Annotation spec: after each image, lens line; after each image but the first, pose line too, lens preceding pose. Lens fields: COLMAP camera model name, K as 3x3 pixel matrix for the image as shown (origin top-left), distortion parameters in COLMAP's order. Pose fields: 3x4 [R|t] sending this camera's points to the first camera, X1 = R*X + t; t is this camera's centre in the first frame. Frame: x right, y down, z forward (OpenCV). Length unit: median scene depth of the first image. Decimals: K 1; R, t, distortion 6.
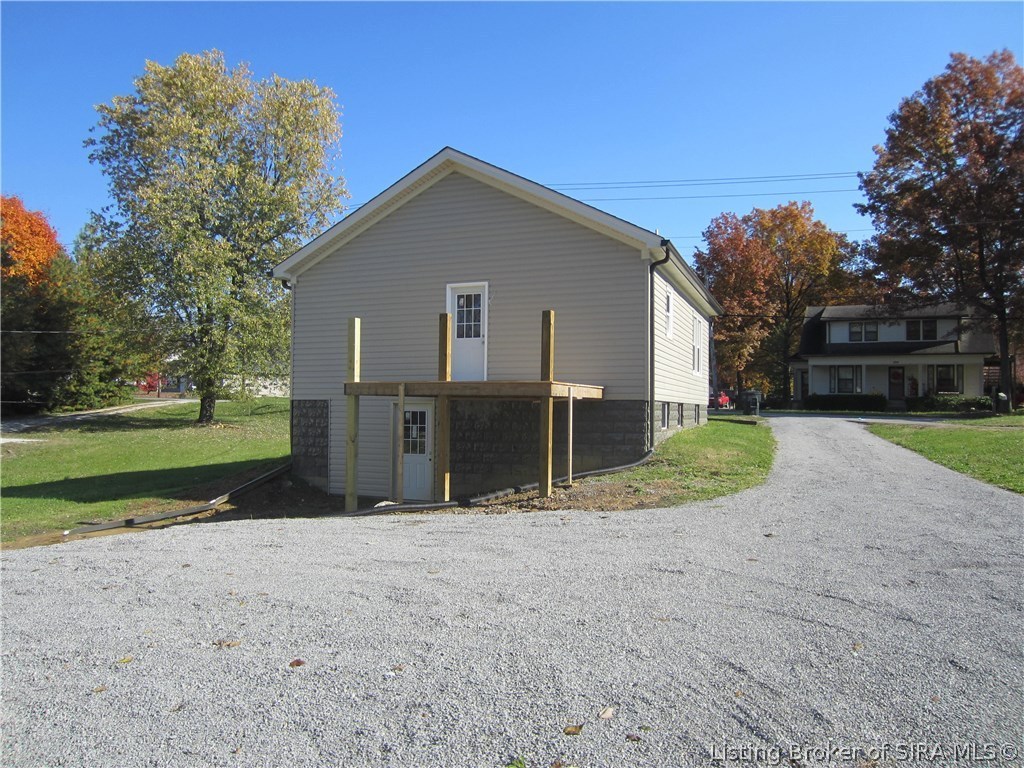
lens RADIAL K [[730.9, 0, 515.4], [0, 730.9, 388.6], [0, 0, 1]] dist [-0.023161, 0.005944]
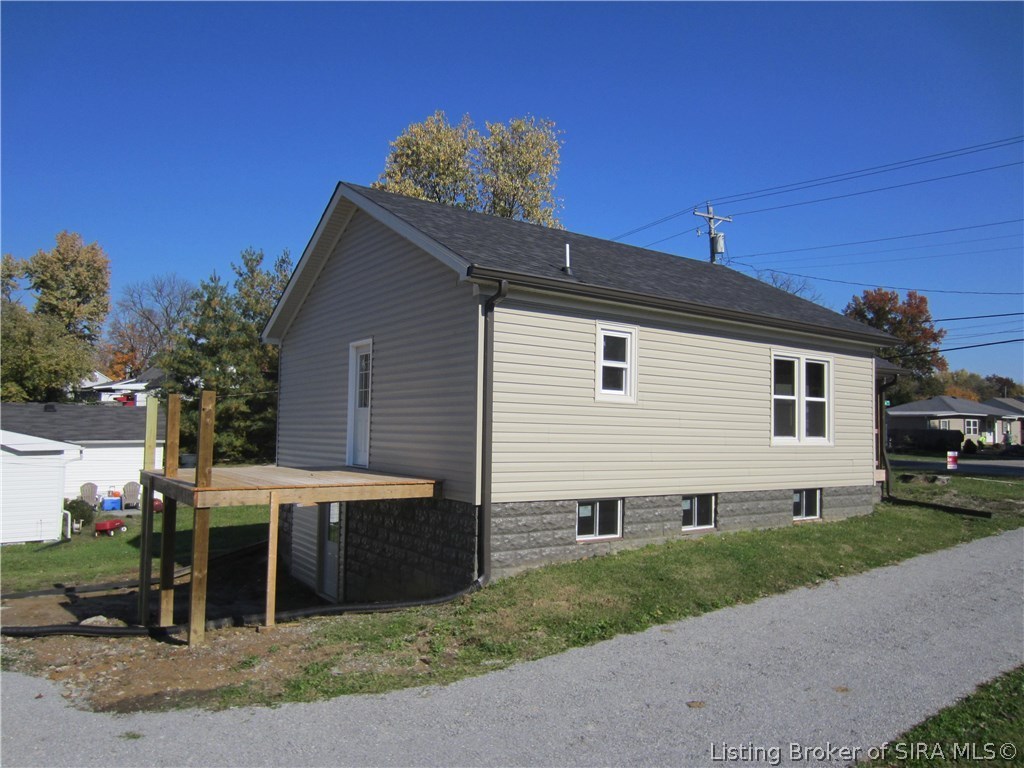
lens RADIAL K [[730.9, 0, 509.7], [0, 730.9, 381.0], [0, 0, 1]] dist [-0.023161, 0.005944]
pose [[0.827478, -0.030693, -0.560658, 0.580951], [0.005229, 0.998883, -0.046967, -0.065341], [0.561473, 0.035933, 0.826714, 0.452143]]
